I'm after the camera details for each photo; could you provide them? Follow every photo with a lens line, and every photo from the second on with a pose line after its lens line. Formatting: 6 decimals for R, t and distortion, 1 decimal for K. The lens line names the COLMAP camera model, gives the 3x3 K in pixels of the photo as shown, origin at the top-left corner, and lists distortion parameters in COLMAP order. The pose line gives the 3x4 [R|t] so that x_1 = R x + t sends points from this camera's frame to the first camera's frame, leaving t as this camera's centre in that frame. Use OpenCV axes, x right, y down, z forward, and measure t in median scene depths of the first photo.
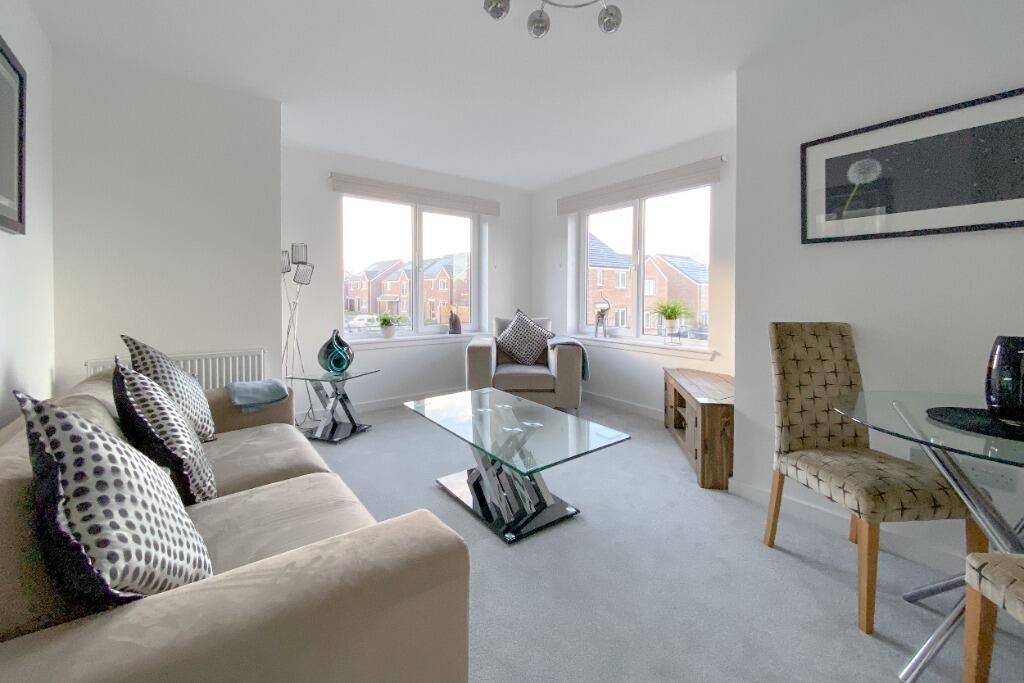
lens RADIAL K [[419.9, 0, 512.6], [0, 419.9, 303.0], [0, 0, 1]] dist [0.000327, 0.000186]
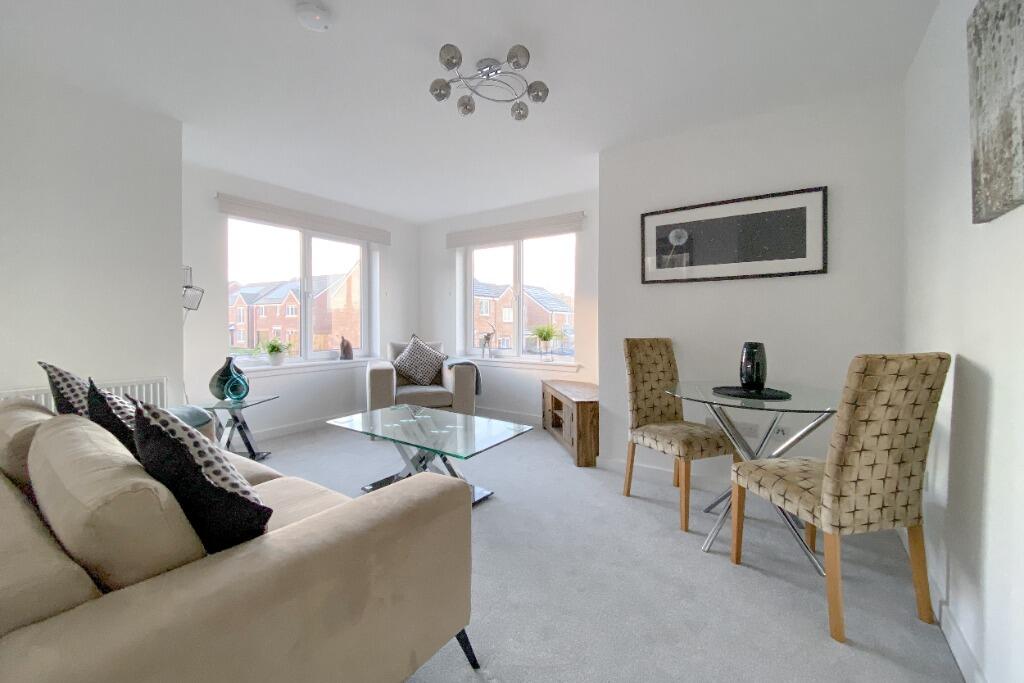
lens RADIAL K [[416.7, 0, 511.6], [0, 416.7, 326.8], [0, 0, 1]] dist [0.041131, -0.000016]
pose [[0.947208, -0.006657, 0.320551, -0.115527], [0.009200, 0.999937, -0.006420, 0.006662], [-0.320488, 0.009030, 0.947209, -0.125503]]
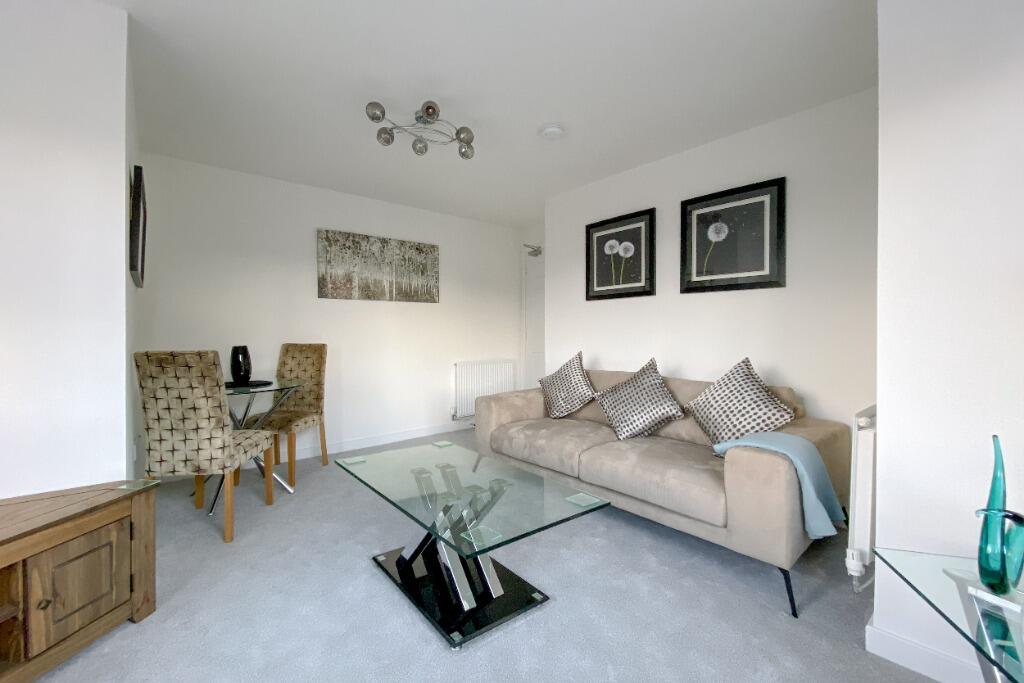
lens RADIAL K [[427.7, 0, 510.5], [0, 427.7, 333.2], [0, 0, 1]] dist [-0.000806, -0.000361]
pose [[-0.999587, -0.007028, -0.027865, -0.076000], [-0.007686, 0.999692, 0.023583, -0.020072], [0.027691, 0.023787, -0.999333, 1.209237]]
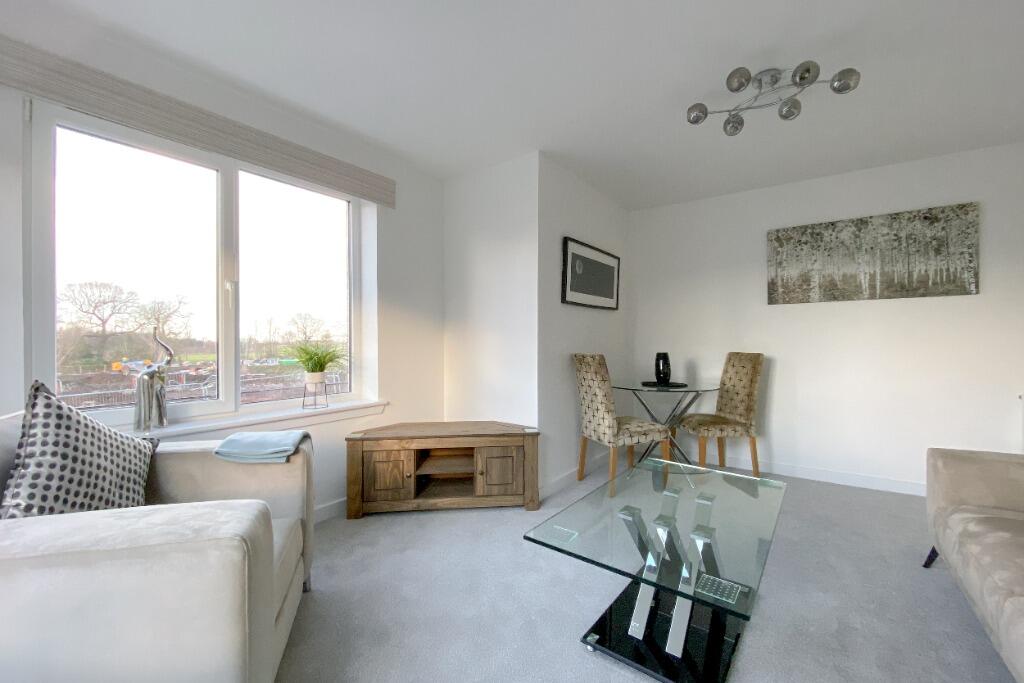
lens RADIAL K [[434.2, 0, 512.0], [0, 434.2, 341.5], [0, 0, 1]] dist [0.000042, -0.000035]
pose [[-0.252179, -0.006058, 0.967662, -0.467091], [0.019039, 0.999756, 0.011221, -0.015492], [-0.967493, 0.021253, -0.252002, 0.960844]]
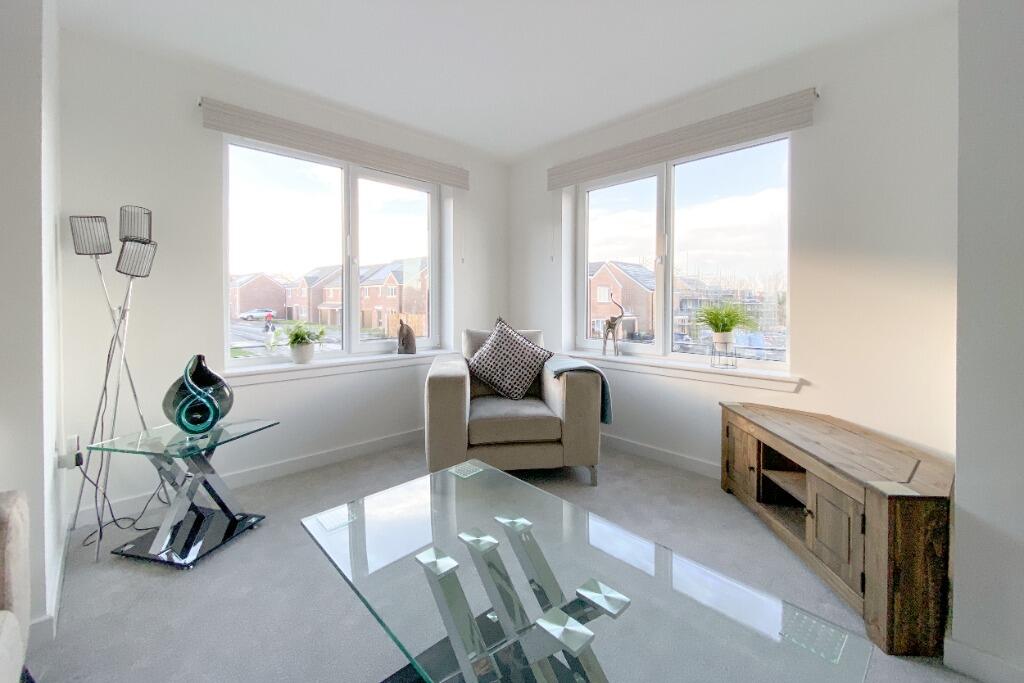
lens RADIAL K [[419.9, 0, 512.6], [0, 419.9, 303.0], [0, 0, 1]] dist [0.000327, 0.000186]
pose [[0.993275, -0.002596, 0.115749, -0.056880], [0.004692, 0.999830, -0.017837, 0.003370], [-0.115683, 0.018260, 0.993118, 0.378092]]
